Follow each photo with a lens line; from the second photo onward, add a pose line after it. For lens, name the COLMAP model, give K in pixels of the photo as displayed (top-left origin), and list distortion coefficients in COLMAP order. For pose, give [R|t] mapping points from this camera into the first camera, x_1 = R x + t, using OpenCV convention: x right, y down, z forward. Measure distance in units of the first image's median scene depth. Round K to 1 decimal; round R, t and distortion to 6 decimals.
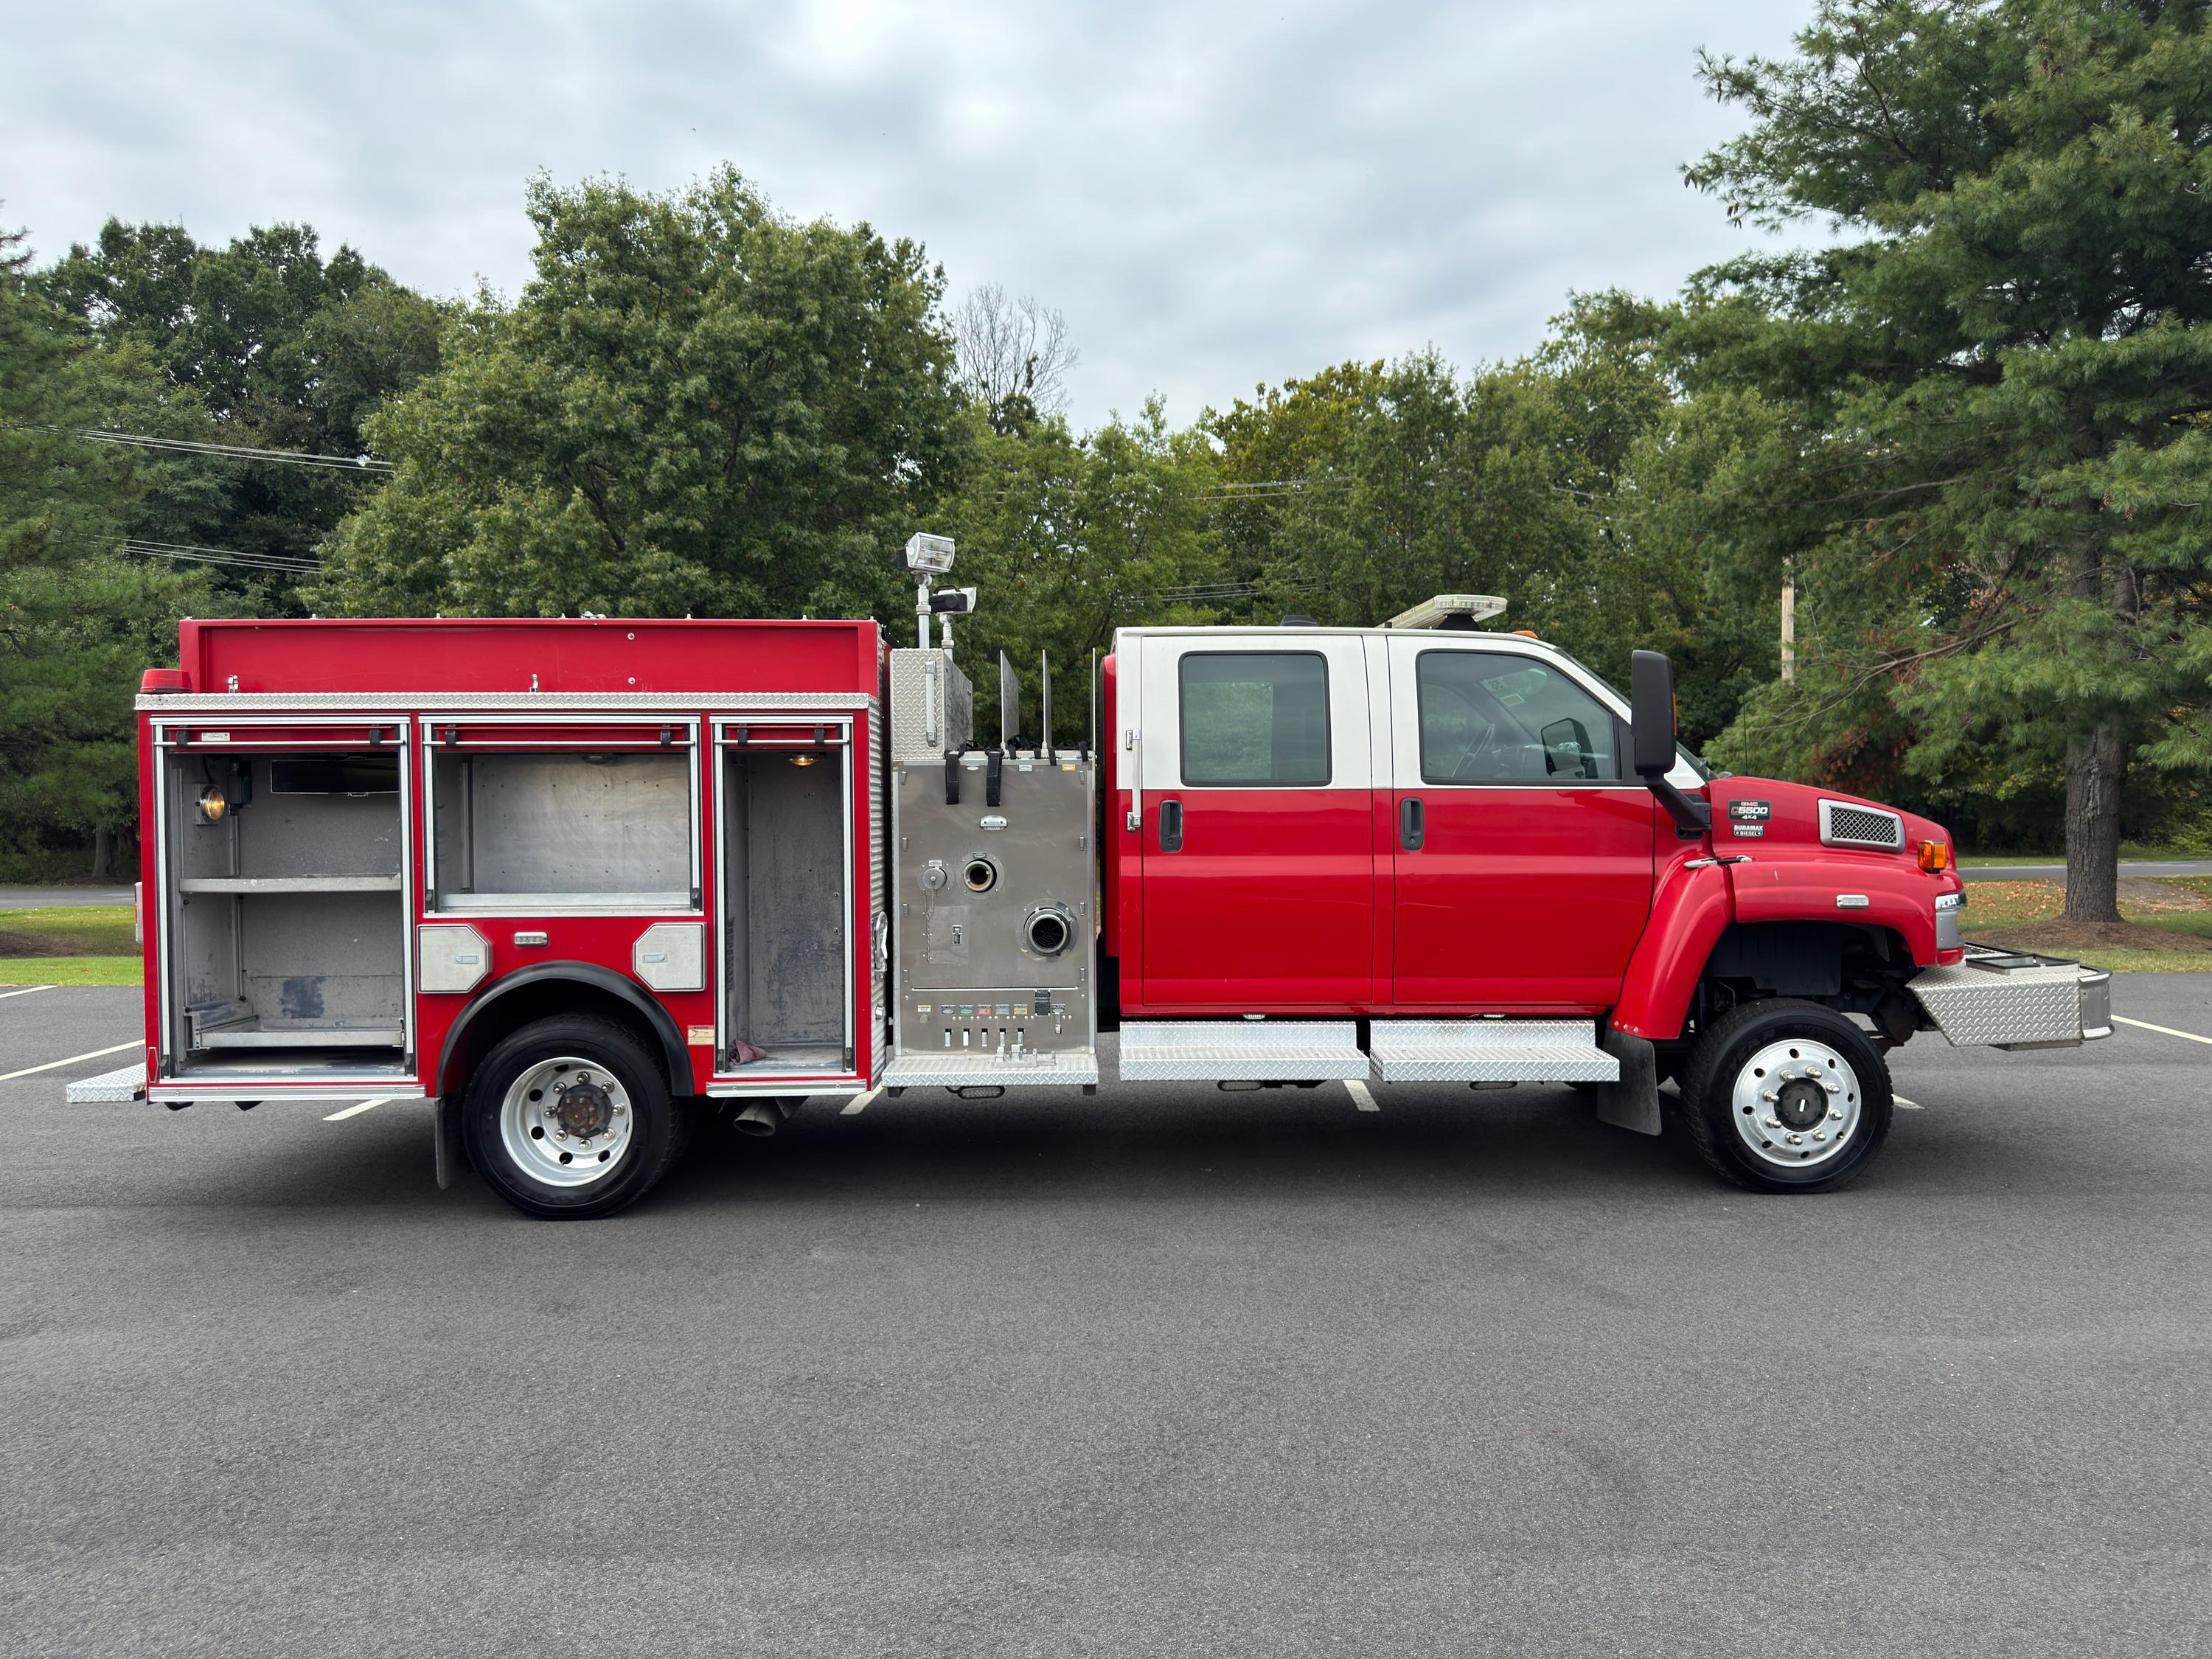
lens RADIAL K [[1556.4, 0, 1107.3], [0, 1556.4, 870.9], [0, 0, 1]] dist [0.026789, -0.033535]
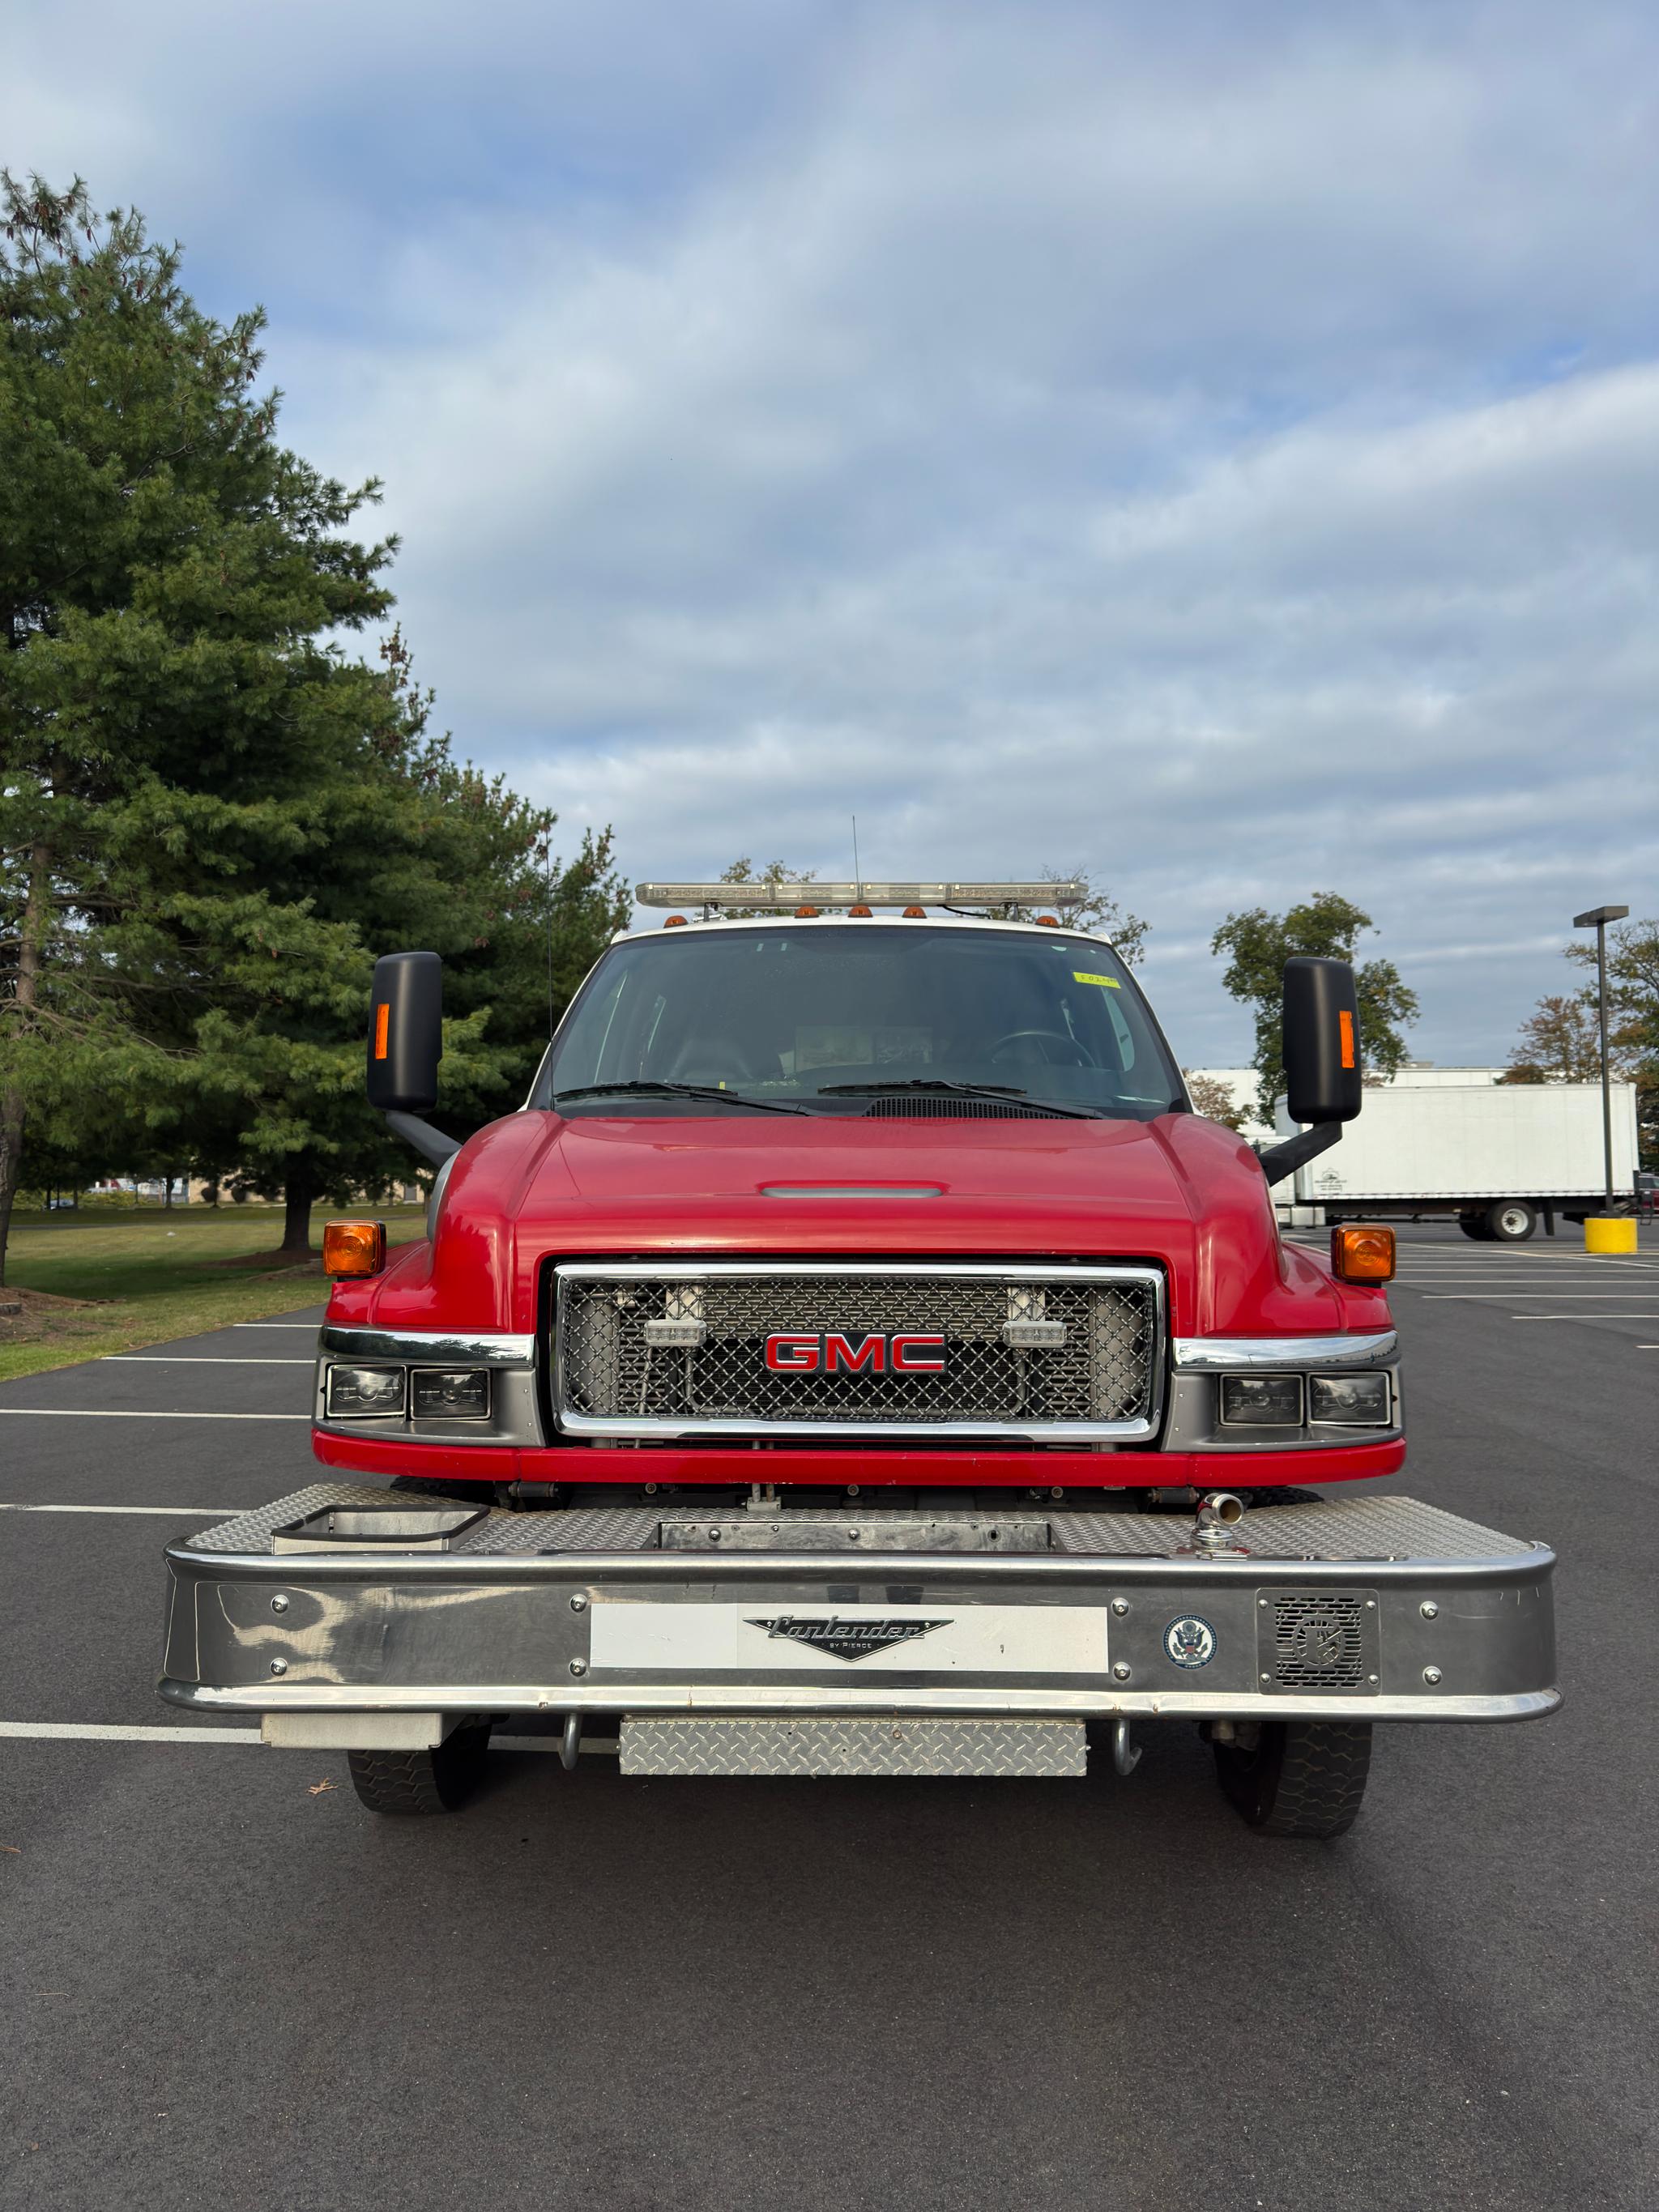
lens RADIAL K [[1556.5, 0, 830.6], [0, 1556.5, 1109.4], [0, 0, 1]] dist [0.026789, -0.033535]
pose [[-0.001815, 0.059003, 0.998256, -0.478992], [0.029874, 0.997815, -0.058922, -0.008980], [-0.999552, 0.029715, -0.003574, 0.440753]]
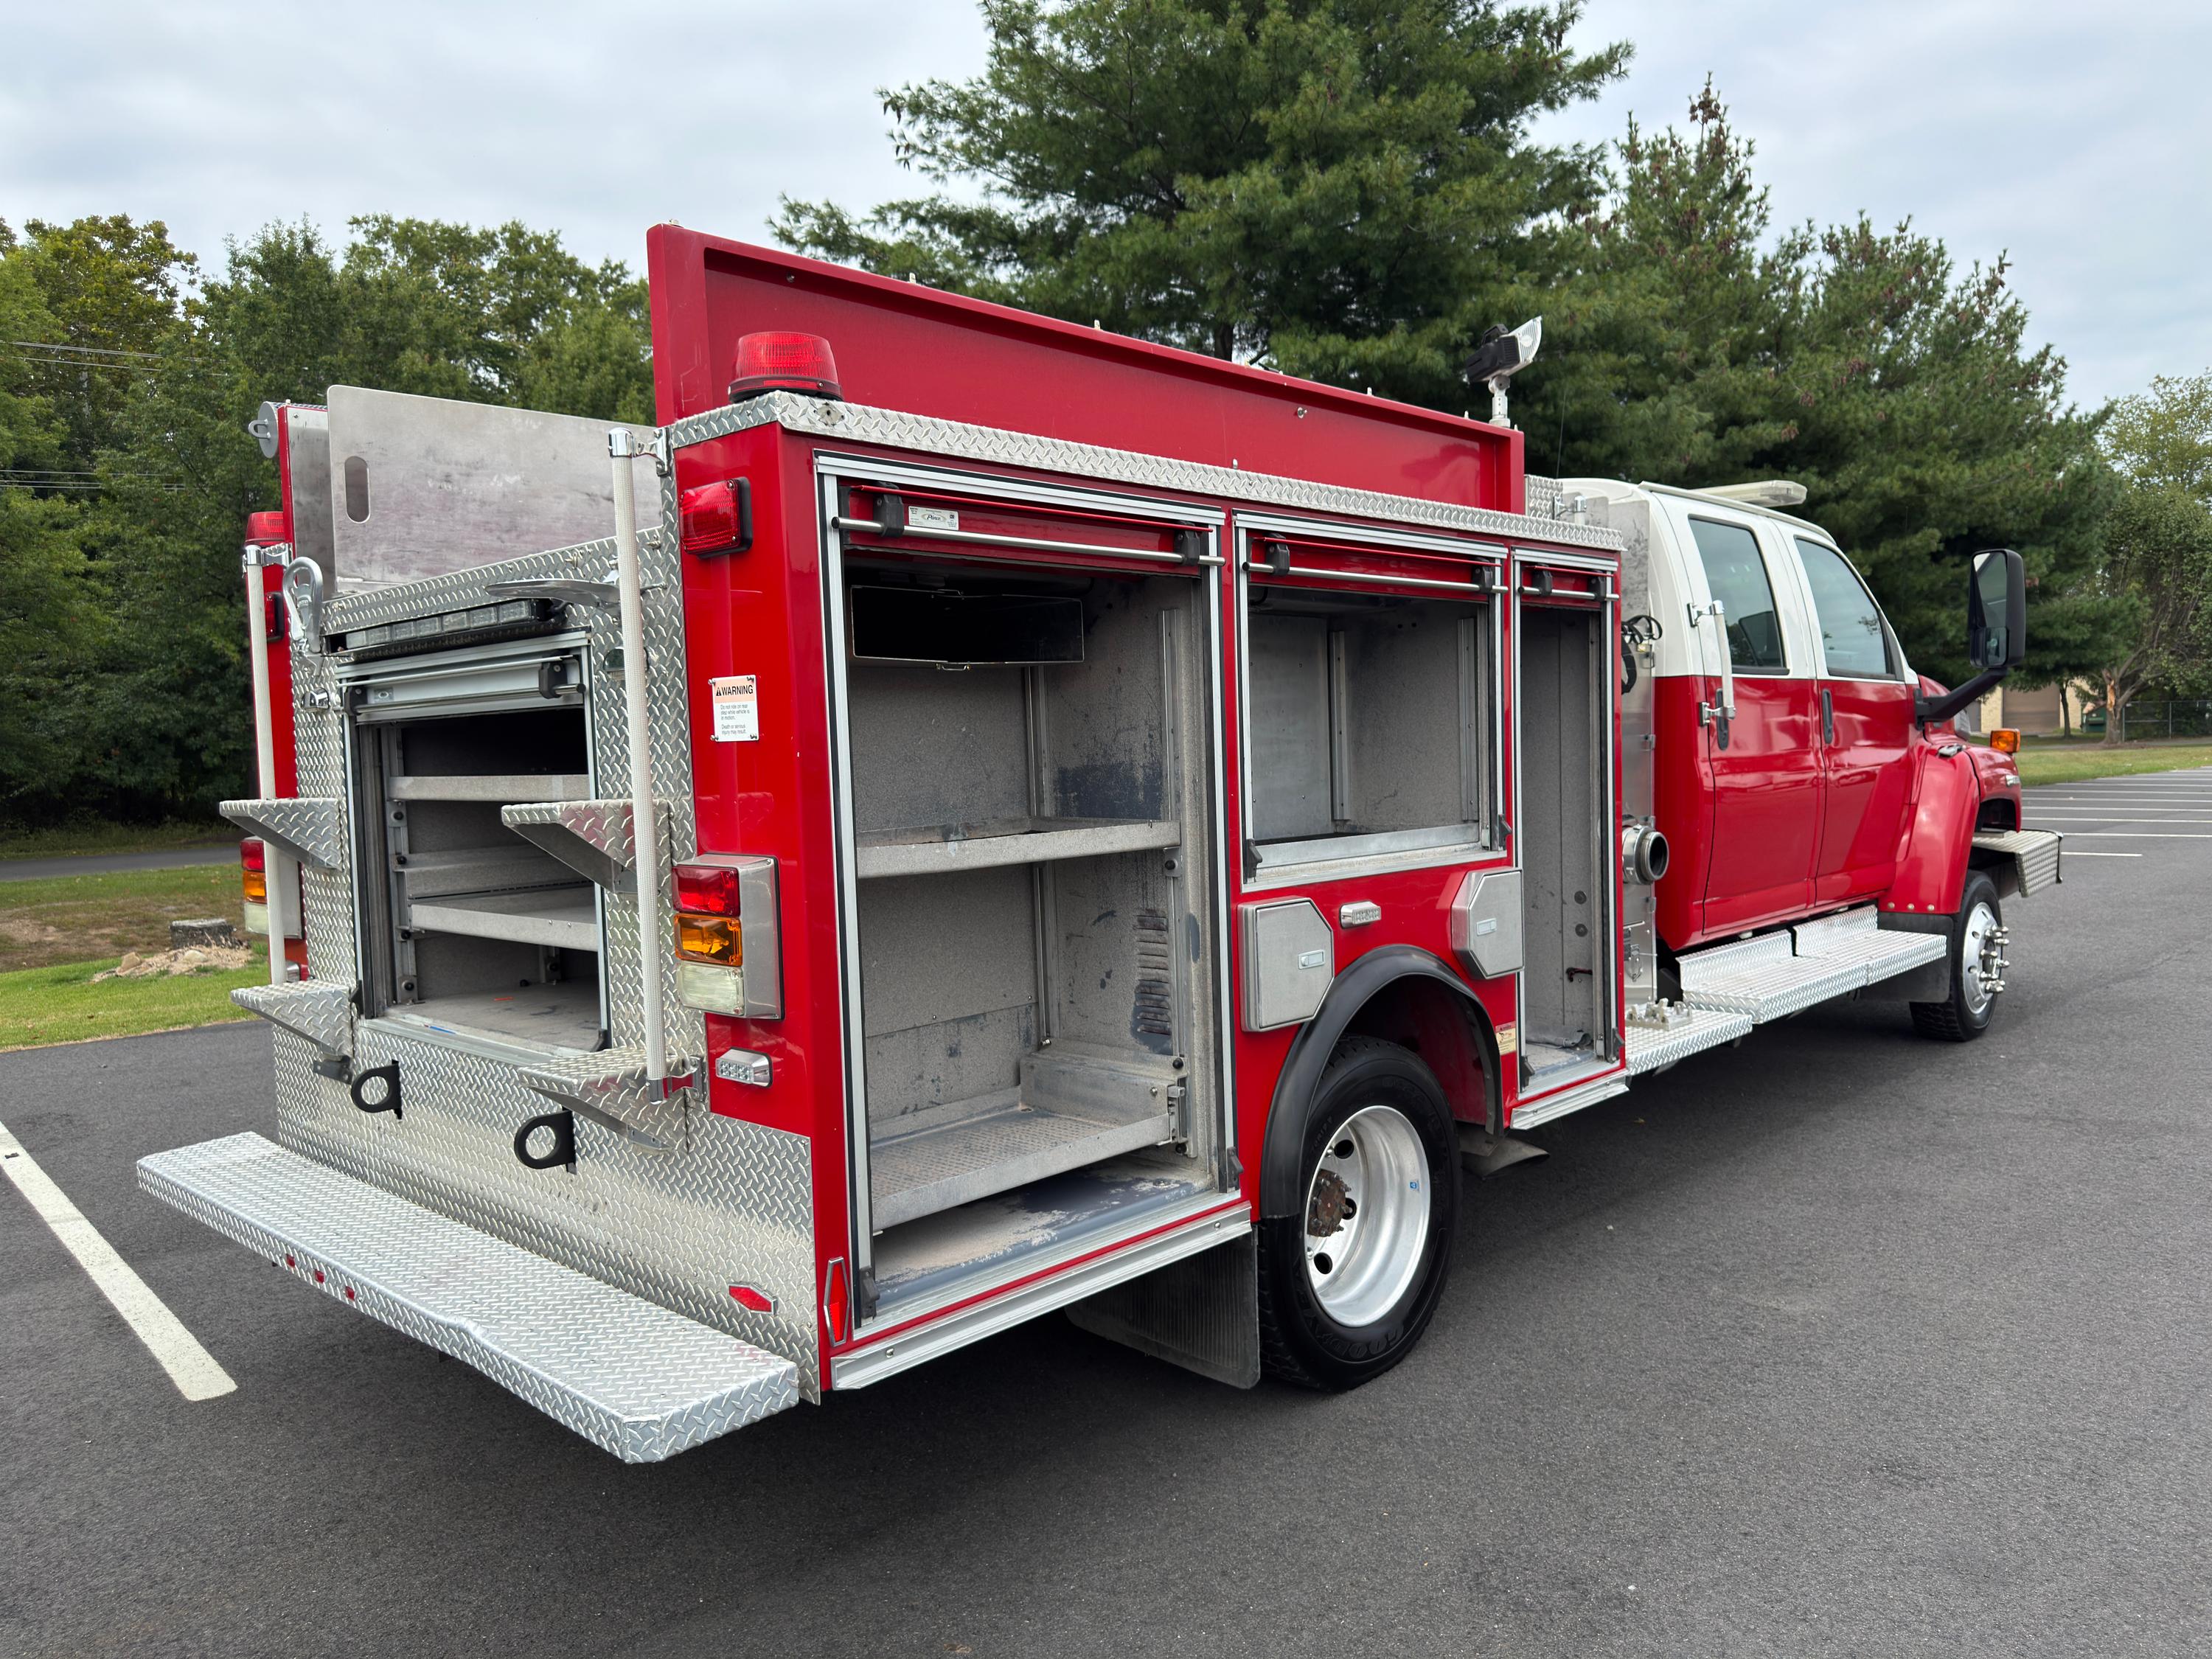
lens RADIAL K [[1593.1, 0, 1106.0], [0, 1593.1, 829.5], [0, 0, 1]] dist [0.012114, -0.017146]
pose [[0.702906, -0.052133, 0.709370, -0.299213], [0.051919, 0.998411, 0.021929, -0.001955], [-0.709386, 0.021415, 0.704495, 0.228488]]
